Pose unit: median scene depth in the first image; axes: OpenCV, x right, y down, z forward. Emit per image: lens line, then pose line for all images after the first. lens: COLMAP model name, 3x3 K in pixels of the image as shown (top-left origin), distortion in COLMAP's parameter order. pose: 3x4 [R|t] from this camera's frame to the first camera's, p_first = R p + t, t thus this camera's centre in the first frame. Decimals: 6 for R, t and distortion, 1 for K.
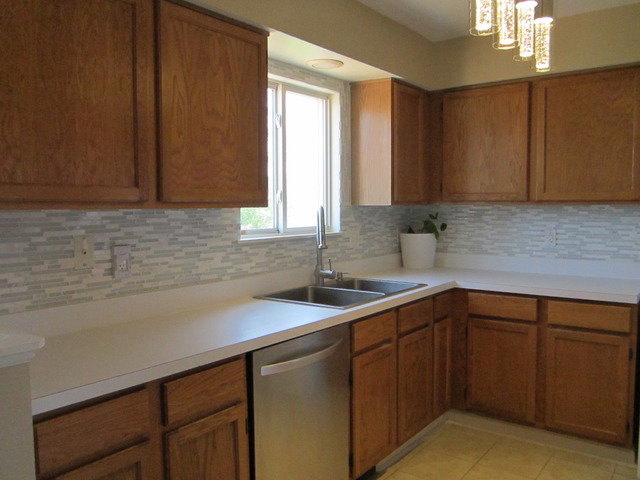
lens RADIAL K [[537.7, 0, 321.1], [0, 537.7, 239.4], [0, 0, 1]] dist [-0.010449, -0.042670]
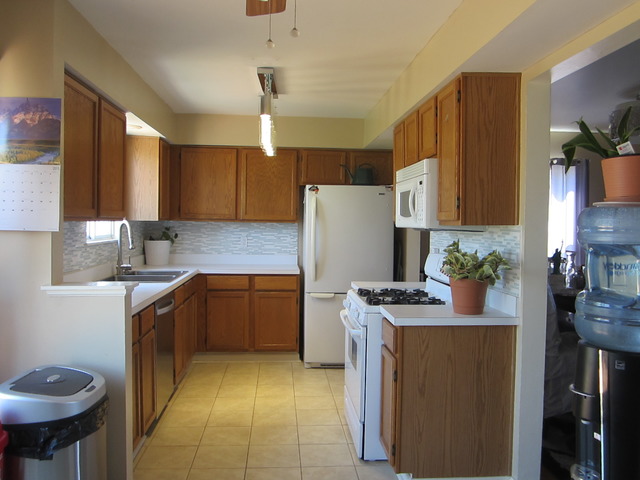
lens RADIAL K [[537.7, 0, 319.3], [0, 537.7, 238.5], [0, 0, 1]] dist [-0.010449, -0.042670]
pose [[0.751710, -0.003708, 0.659484, -0.523670], [0.023904, 0.999480, -0.021627, 0.029364], [-0.659061, 0.032022, 0.751408, -0.422816]]
